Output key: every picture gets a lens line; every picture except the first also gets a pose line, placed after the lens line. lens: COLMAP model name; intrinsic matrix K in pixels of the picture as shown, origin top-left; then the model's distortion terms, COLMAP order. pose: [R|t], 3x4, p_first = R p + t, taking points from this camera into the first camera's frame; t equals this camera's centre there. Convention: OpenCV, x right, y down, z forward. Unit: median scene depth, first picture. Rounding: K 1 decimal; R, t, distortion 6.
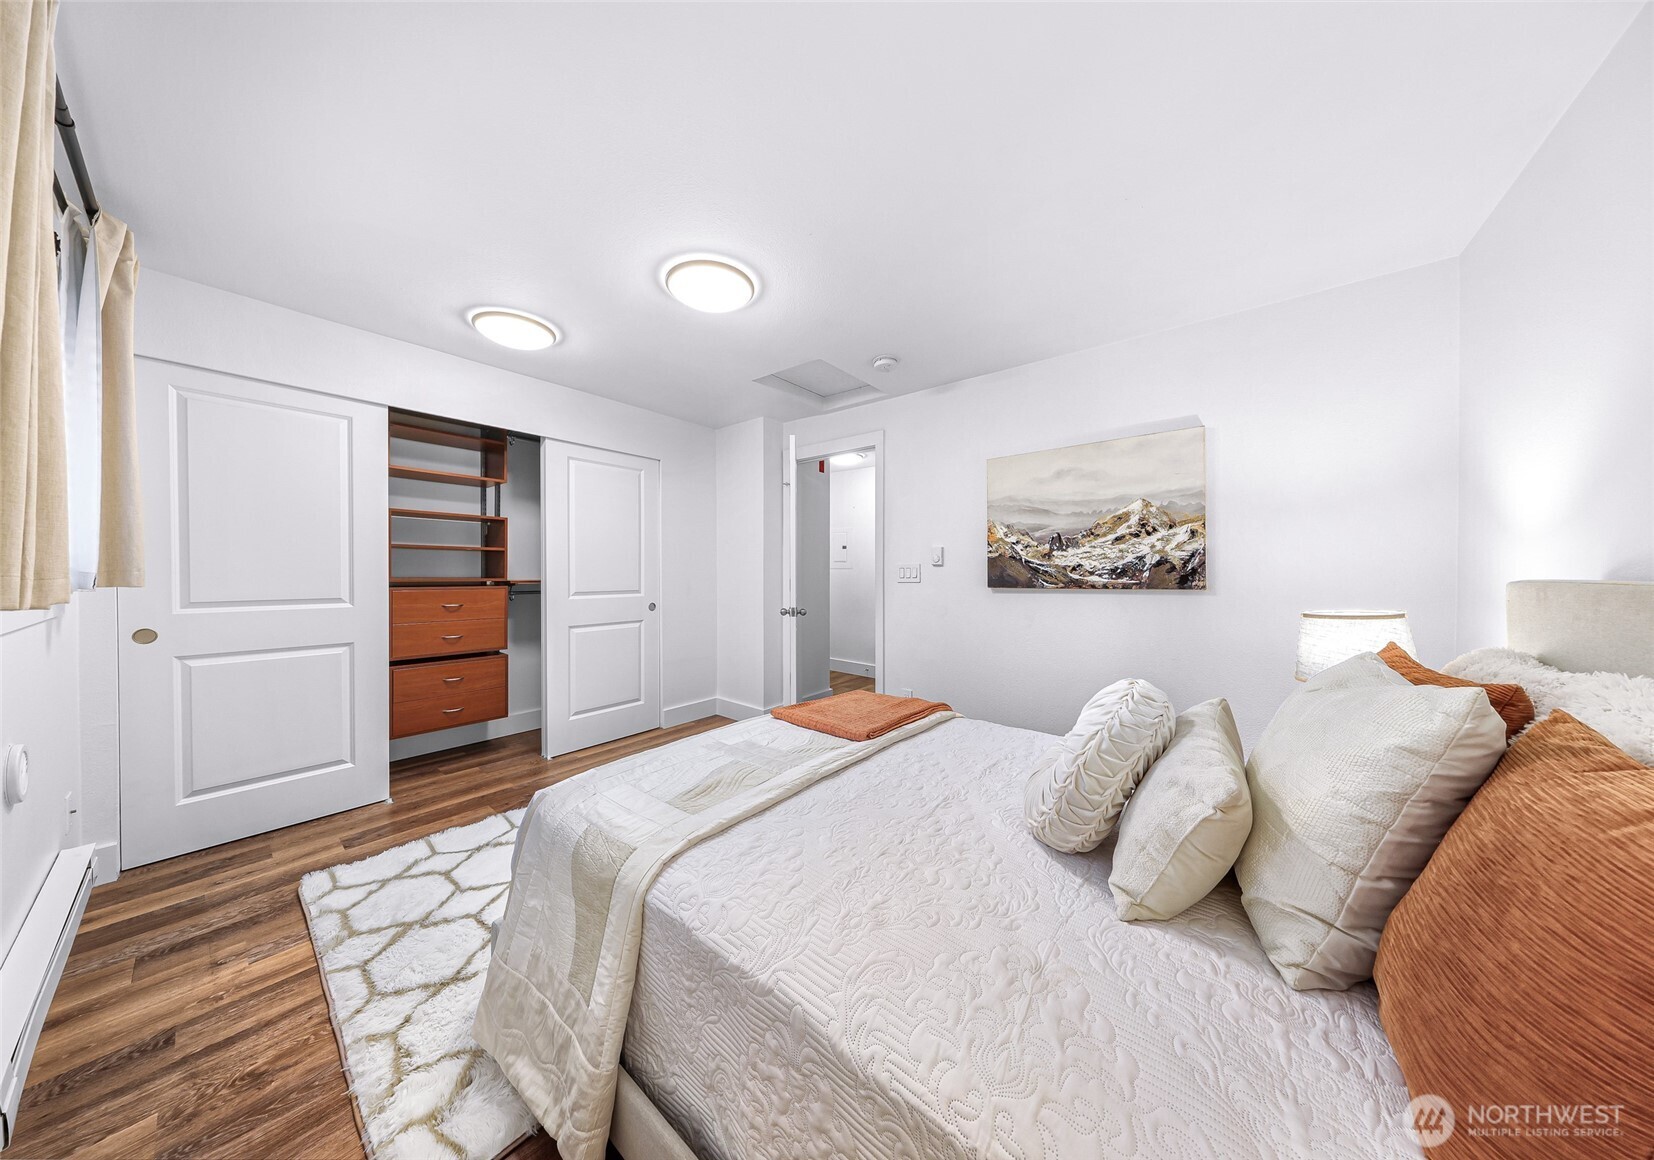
lens RADIAL K [[487.9, 0, 800.6], [0, 487.9, 575.4], [0, 0, 1]] dist [0.000277, 0.000027]
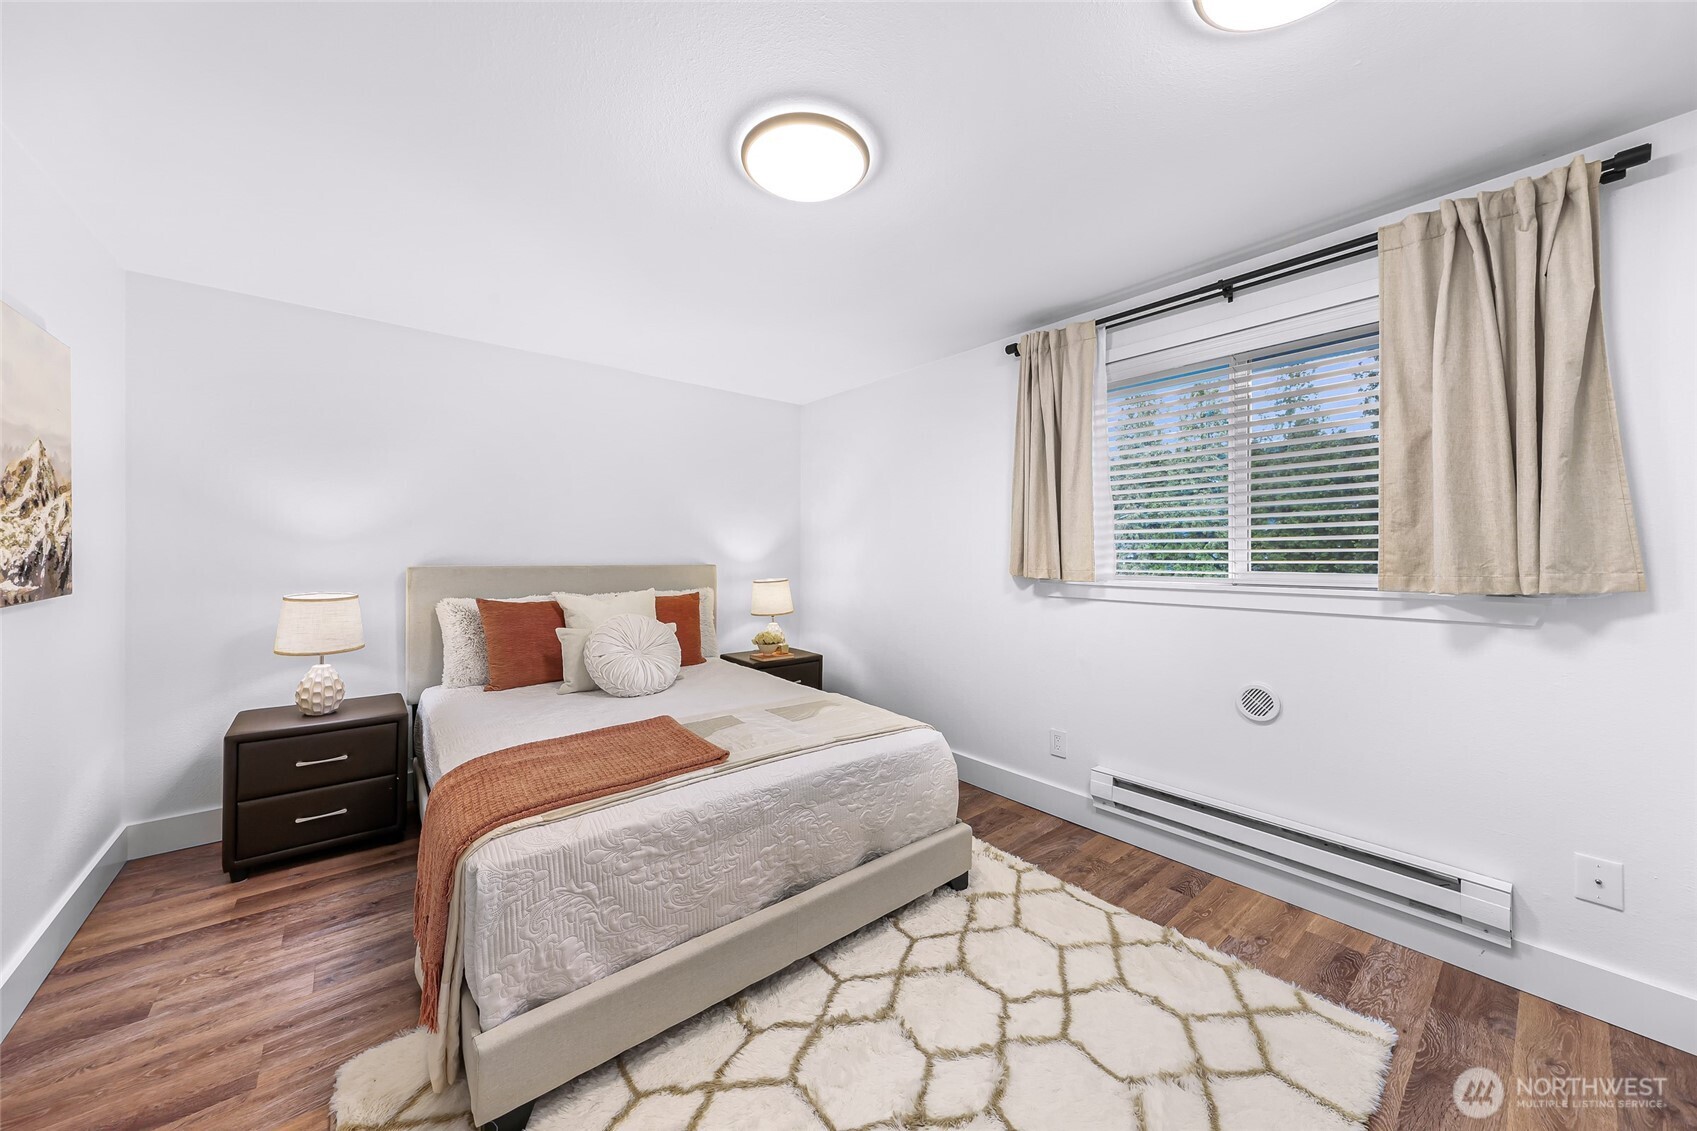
lens RADIAL K [[591.5, 0, 832.6], [0, 591.5, 551.3], [0, 0, 1]] dist [0.000619, -0.000093]
pose [[-0.979270, -0.000115, 0.202558, -0.306874], [0.001525, 0.999967, 0.007944, -0.030285], [-0.202552, 0.008088, -0.979238, 1.379747]]
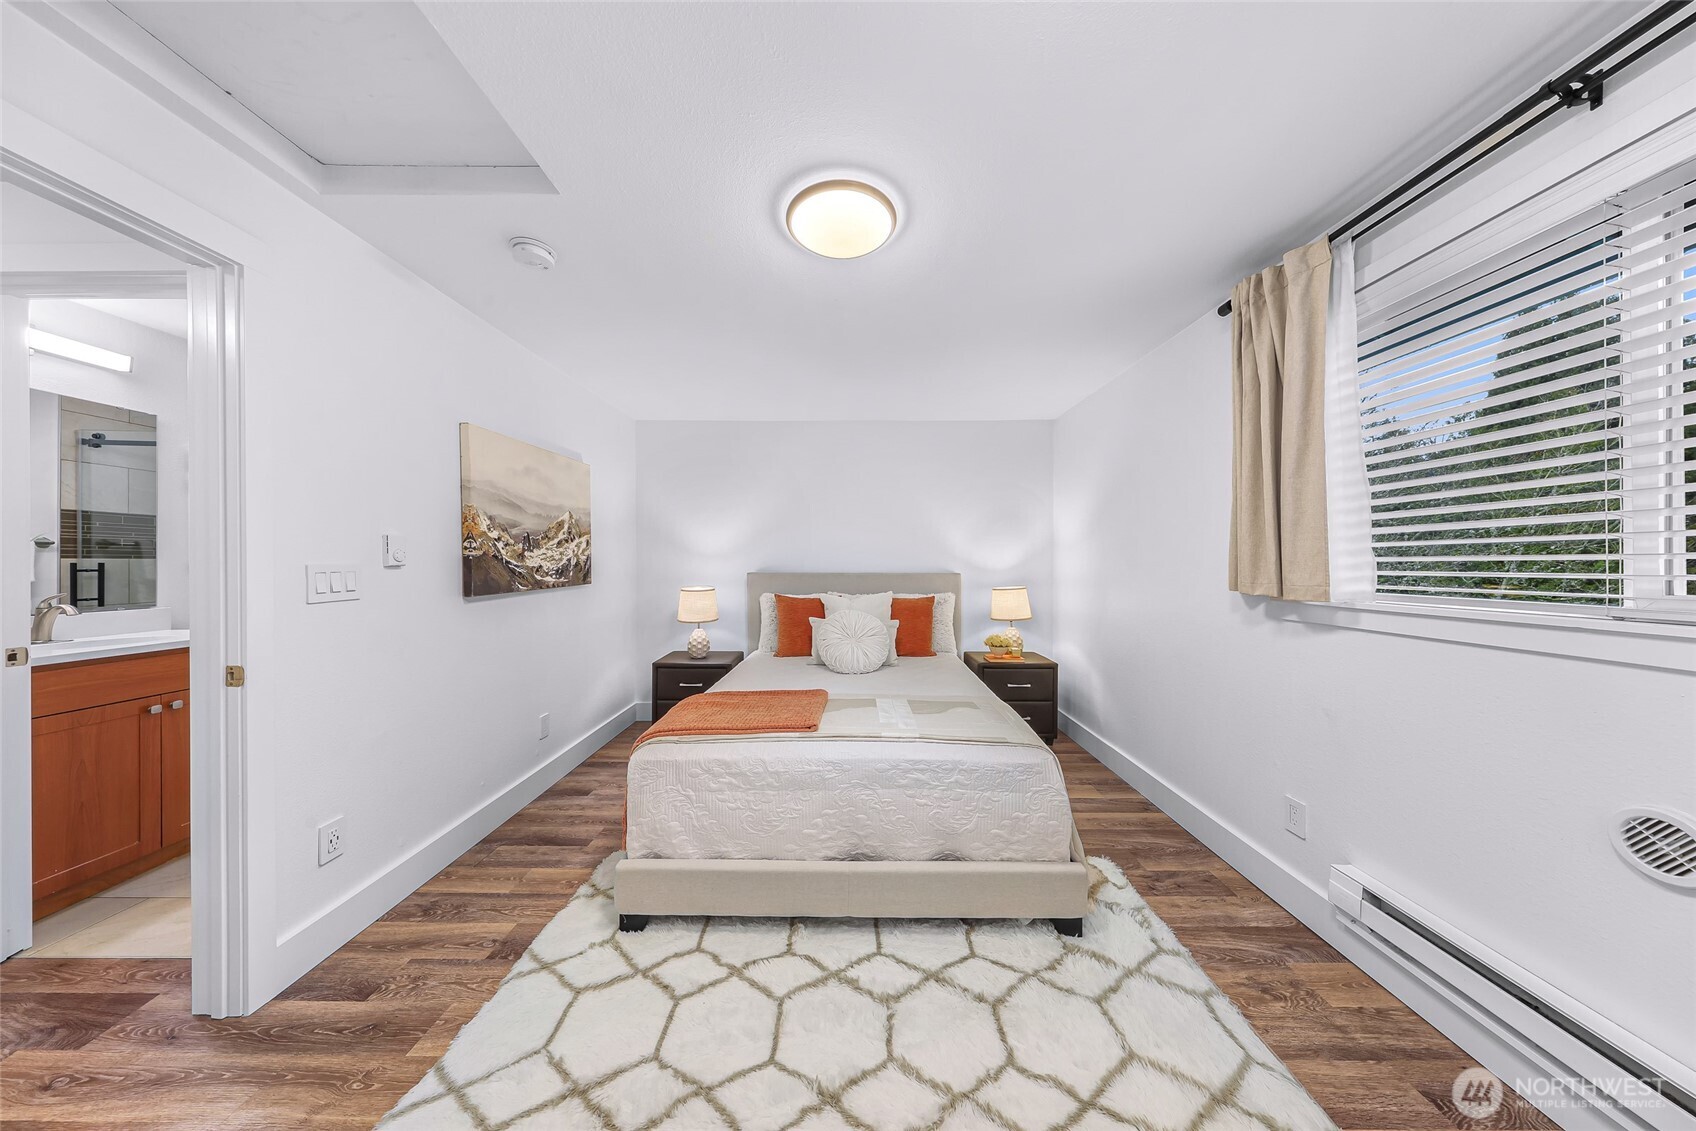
lens RADIAL K [[496.1, 0, 849.0], [0, 496.1, 562.0], [0, 0, 1]] dist [-0.000476, 0.000003]
pose [[-0.624431, 0.003264, 0.781073, -0.632554], [0.010591, 0.999935, 0.004288, -0.027416], [-0.781008, 0.010950, -0.624425, 1.140212]]
